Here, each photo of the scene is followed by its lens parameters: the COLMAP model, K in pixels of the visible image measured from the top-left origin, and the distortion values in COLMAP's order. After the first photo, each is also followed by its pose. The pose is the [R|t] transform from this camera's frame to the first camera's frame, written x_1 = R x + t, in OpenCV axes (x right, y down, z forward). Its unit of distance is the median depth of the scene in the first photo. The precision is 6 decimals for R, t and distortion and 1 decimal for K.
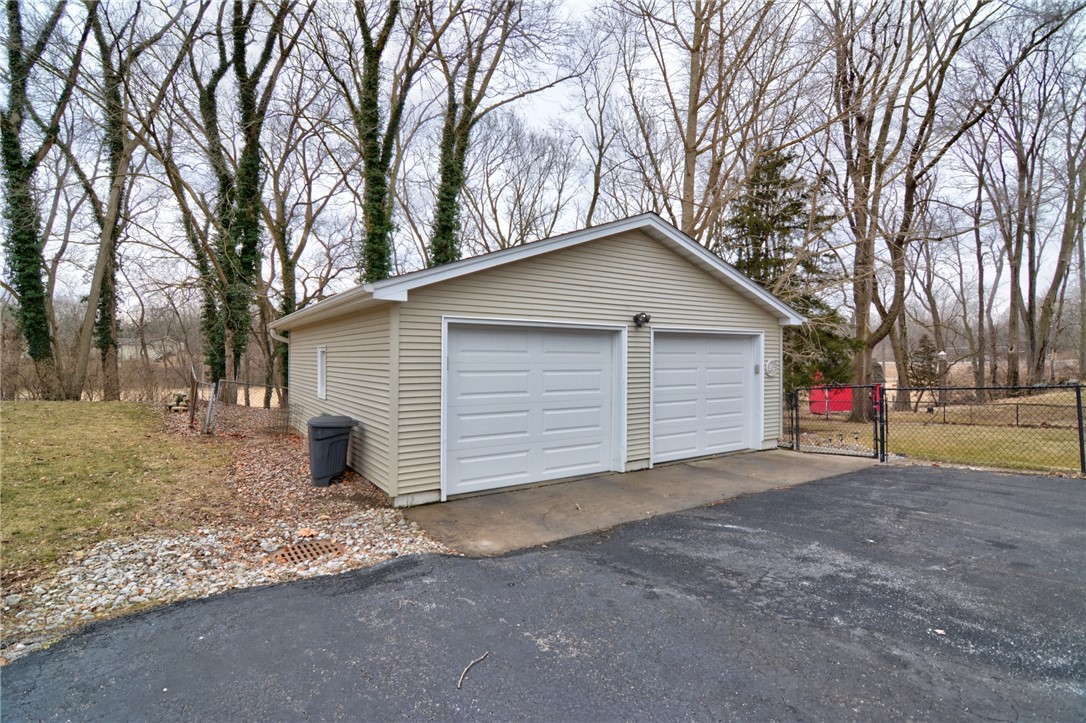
lens RADIAL K [[508.9, 0, 543.0], [0, 508.9, 361.5], [0, 0, 1]] dist [0.015963, -0.000155]
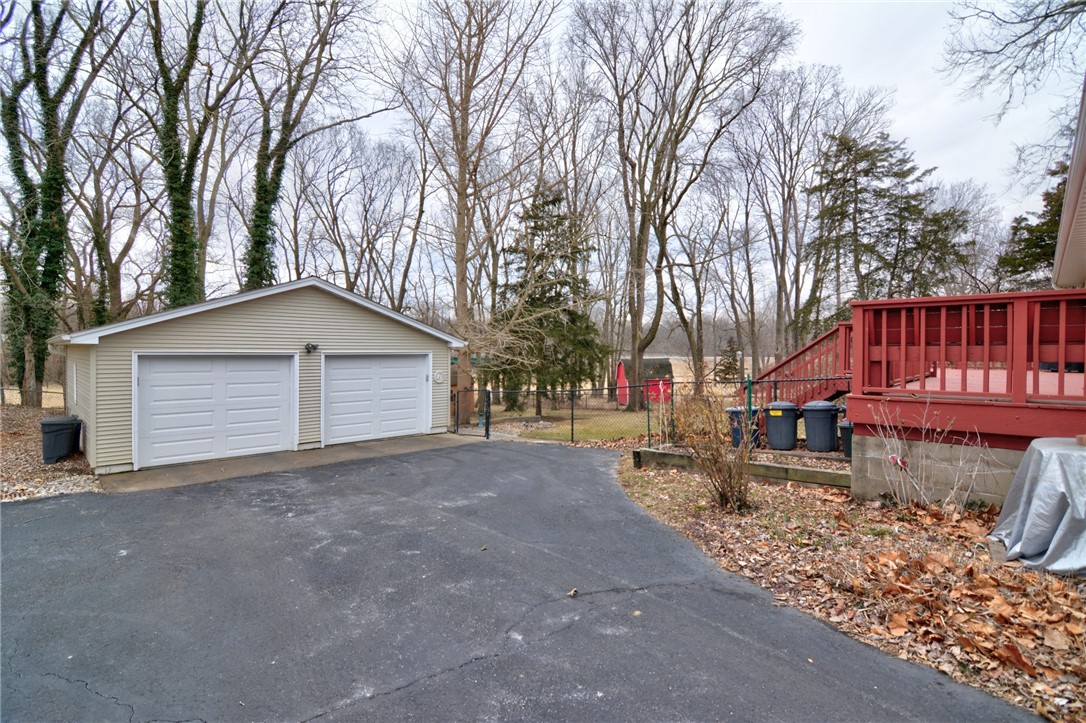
lens RADIAL K [[519.3, 0, 543.0], [0, 519.3, 361.5], [0, 0, 1]] dist [-0.002780, -0.001890]
pose [[0.982889, -0.000676, 0.184198, 0.247108], [-0.001952, 0.999899, 0.014086, -0.027541], [-0.184189, -0.014205, 0.982788, -0.260157]]
